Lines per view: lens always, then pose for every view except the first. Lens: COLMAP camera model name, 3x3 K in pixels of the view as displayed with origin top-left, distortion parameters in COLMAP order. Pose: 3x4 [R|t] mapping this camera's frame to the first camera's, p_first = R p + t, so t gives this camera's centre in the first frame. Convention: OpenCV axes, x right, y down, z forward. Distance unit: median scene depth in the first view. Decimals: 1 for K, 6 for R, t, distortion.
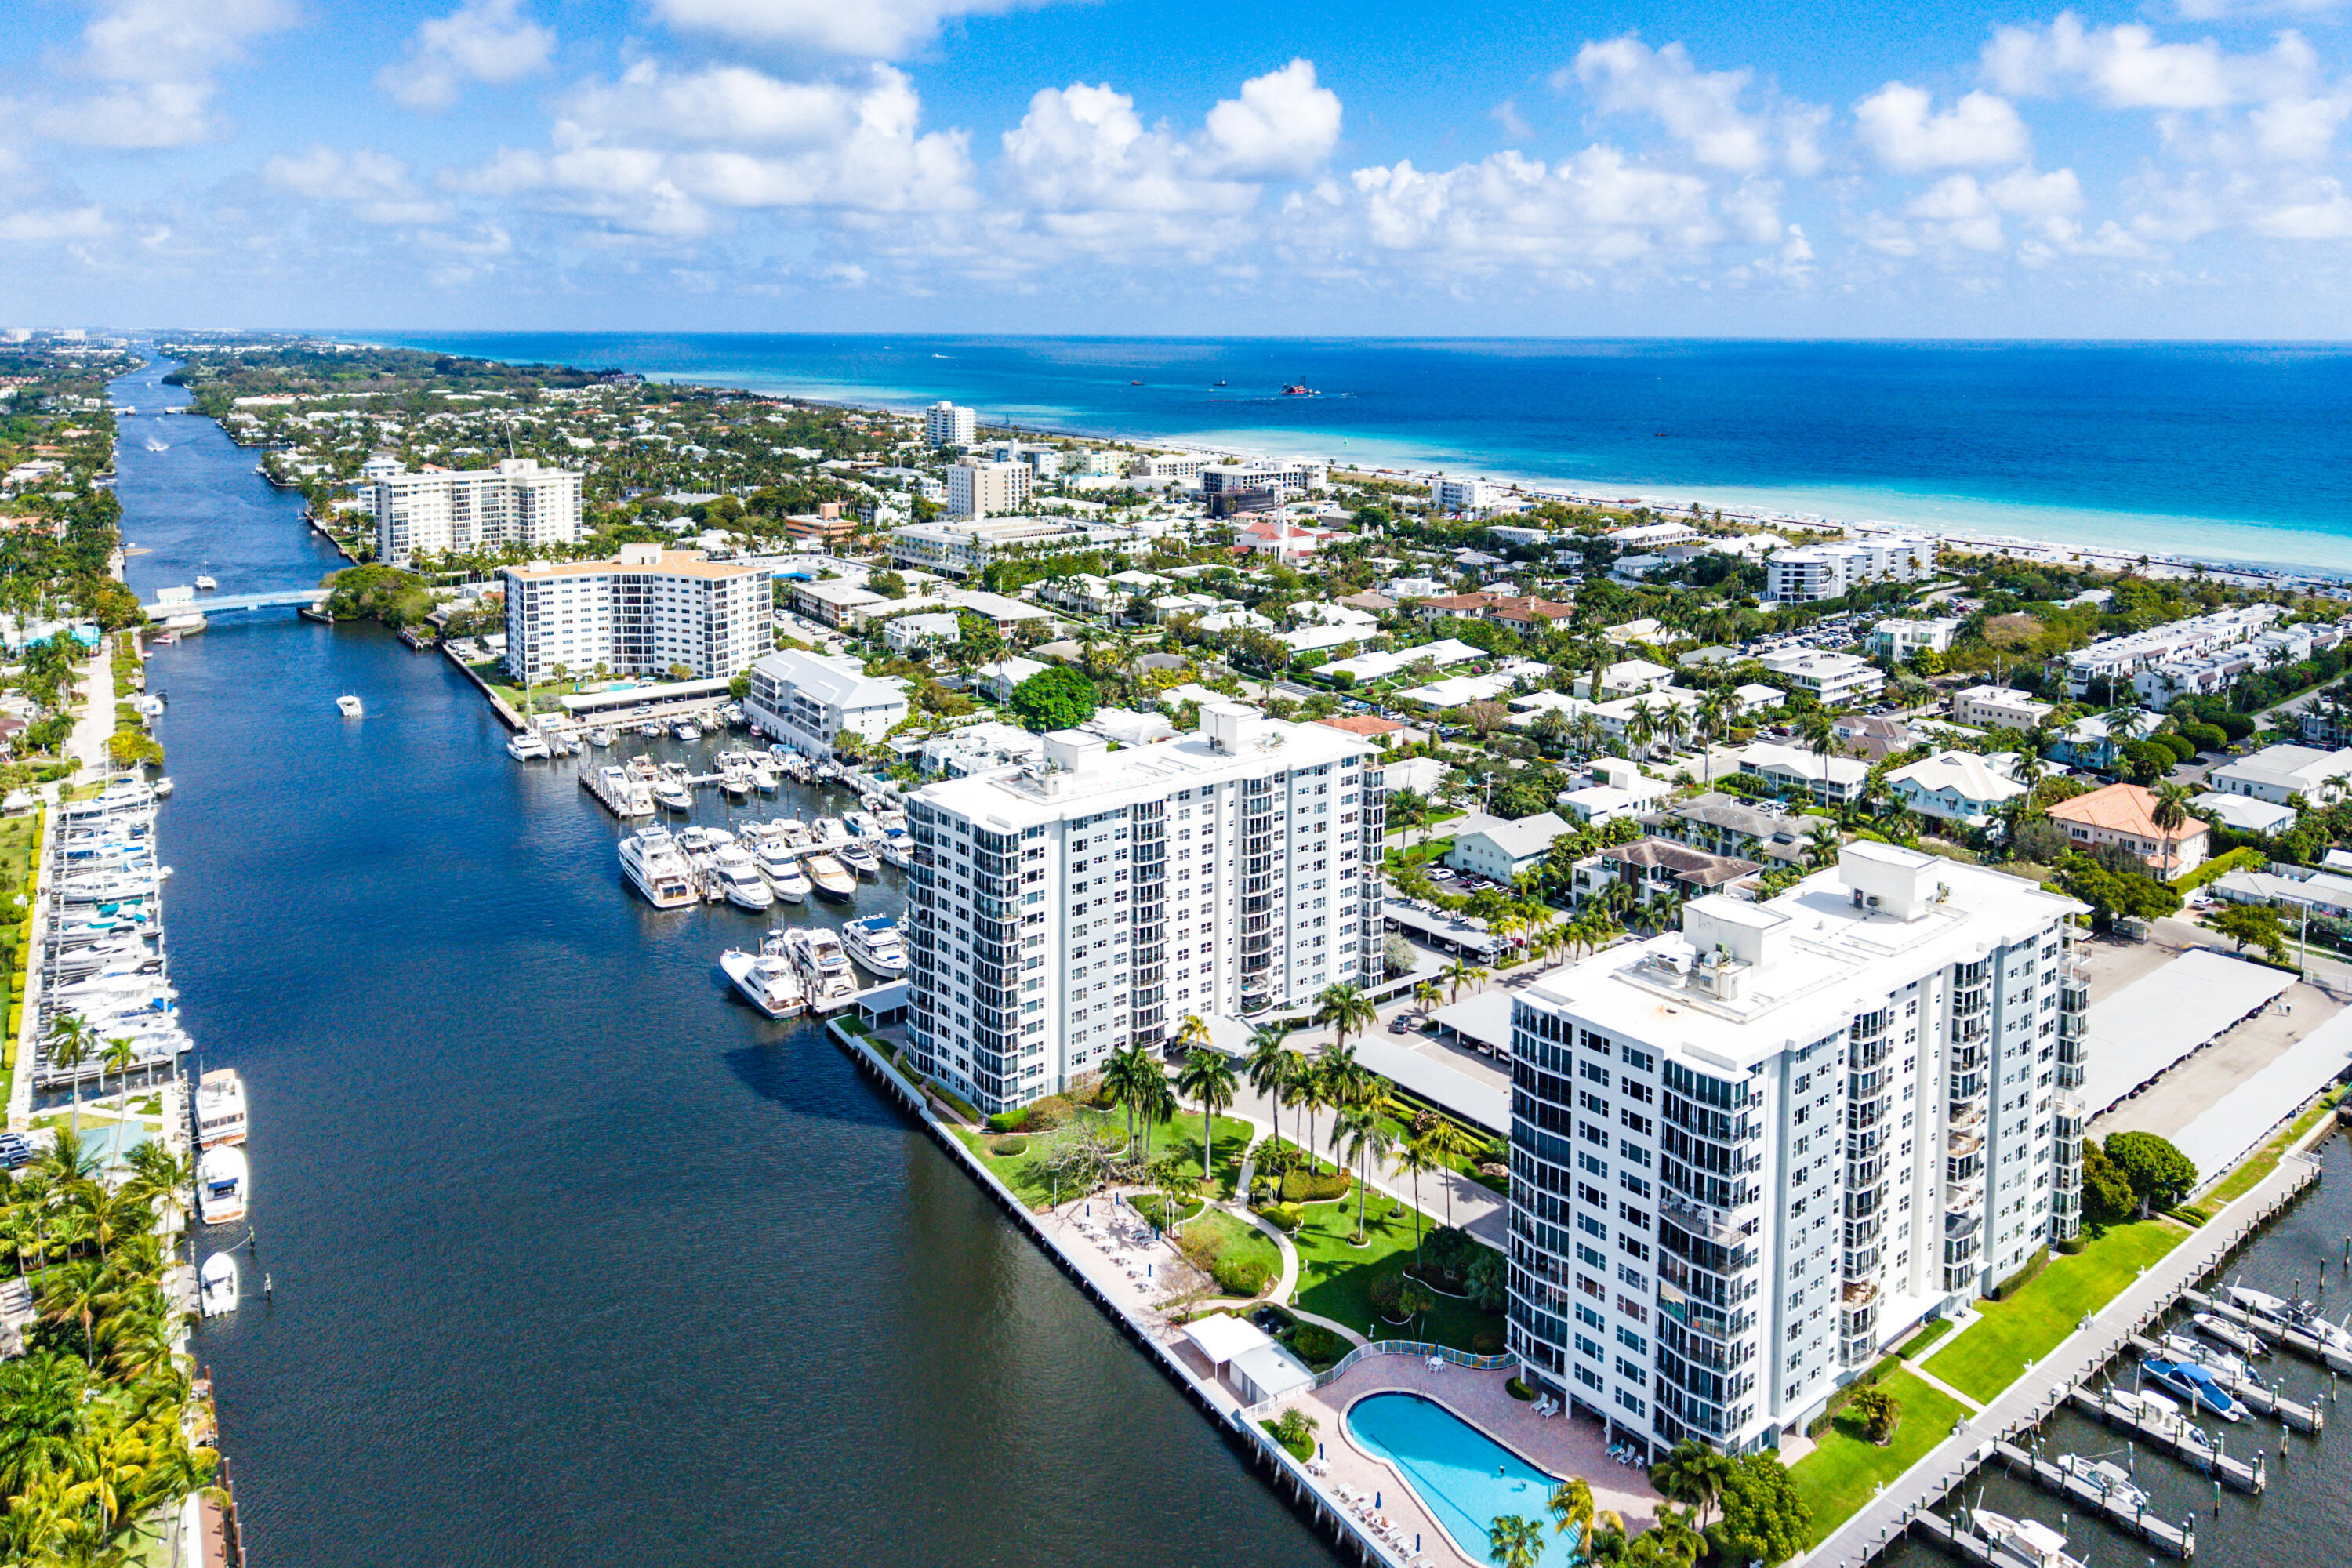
lens RADIAL K [[1685.1, 0, 1178.3], [0, 1685.1, 785.7], [0, 0, 1]] dist [0.015089, -0.023091]
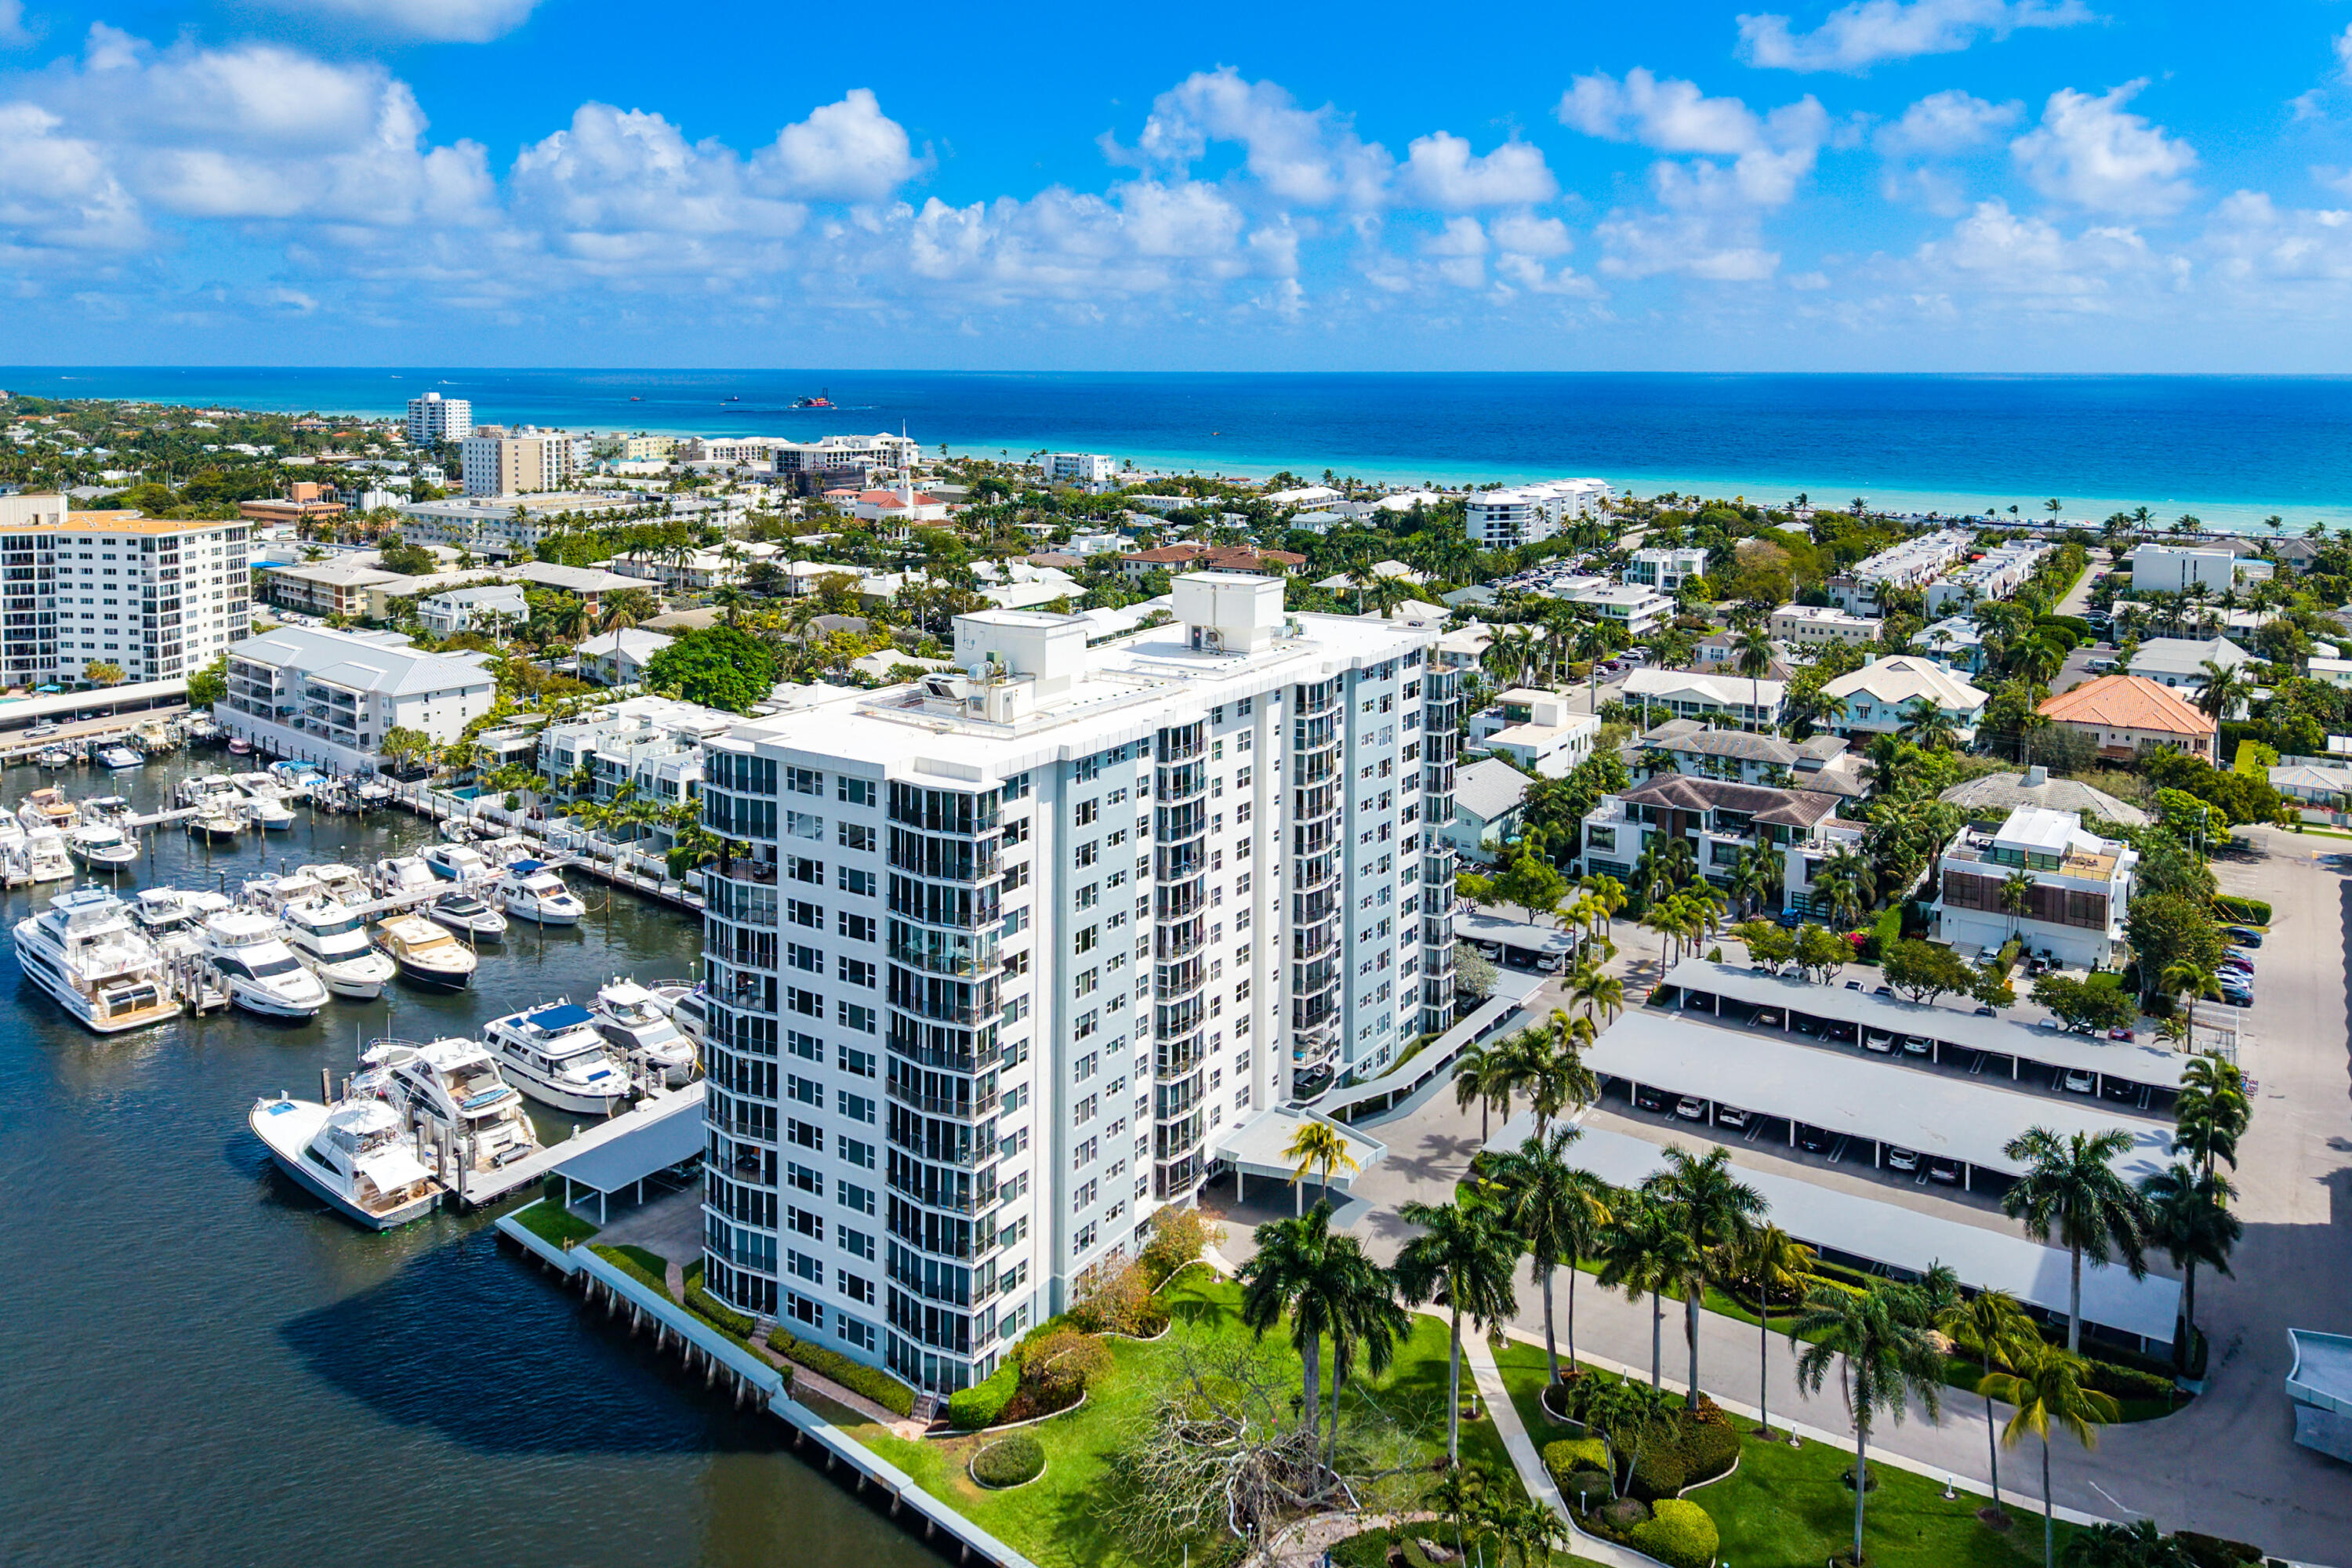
lens RADIAL K [[1685.1, 0, 1194.6], [0, 1685.1, 622.3], [0, 0, 1]] dist [0.015089, -0.023091]
pose [[0.952522, -0.044204, 0.301244, -0.125312], [0.078787, 0.991490, -0.103634, 0.023925], [-0.294099, 0.122448, 0.947899, 0.351147]]
